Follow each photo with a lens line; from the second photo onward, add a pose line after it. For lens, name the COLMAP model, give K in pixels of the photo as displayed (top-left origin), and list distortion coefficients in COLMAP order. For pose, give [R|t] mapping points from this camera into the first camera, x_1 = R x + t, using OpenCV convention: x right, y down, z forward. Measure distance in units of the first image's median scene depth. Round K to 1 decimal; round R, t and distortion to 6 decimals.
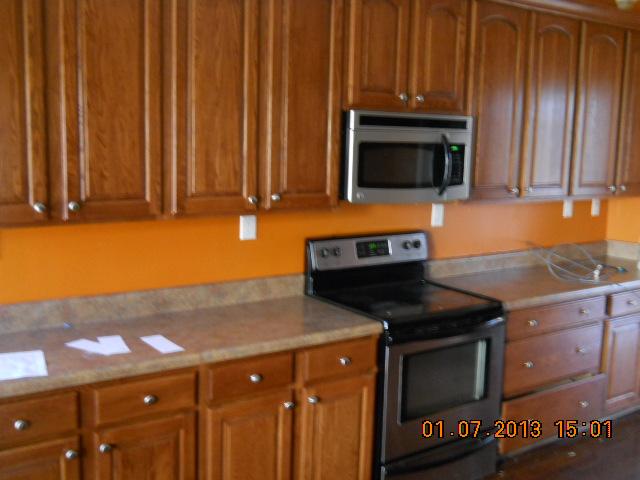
lens RADIAL K [[718.1, 0, 320.0], [0, 718.1, 240.0], [0, 0, 1]] dist [-0.000428, 0.017934]
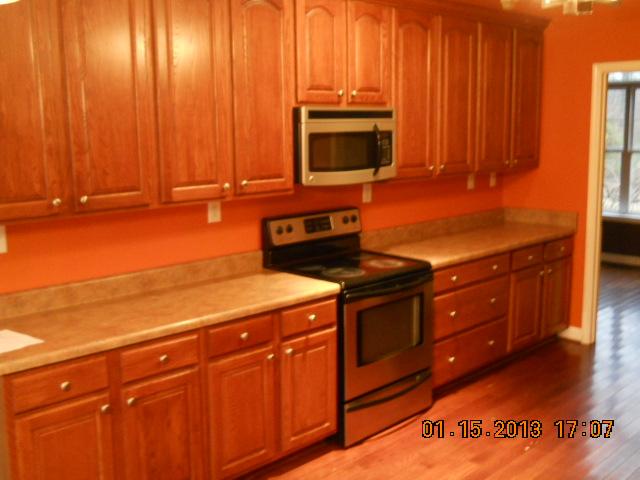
lens RADIAL K [[718.1, 0, 320.0], [0, 718.1, 240.0], [0, 0, 1]] dist [-0.000428, 0.017934]
pose [[0.986298, -0.064554, 0.151819, -0.114776], [0.061422, 0.997793, 0.025232, 0.009135], [-0.153113, -0.015561, 0.988086, -0.162157]]
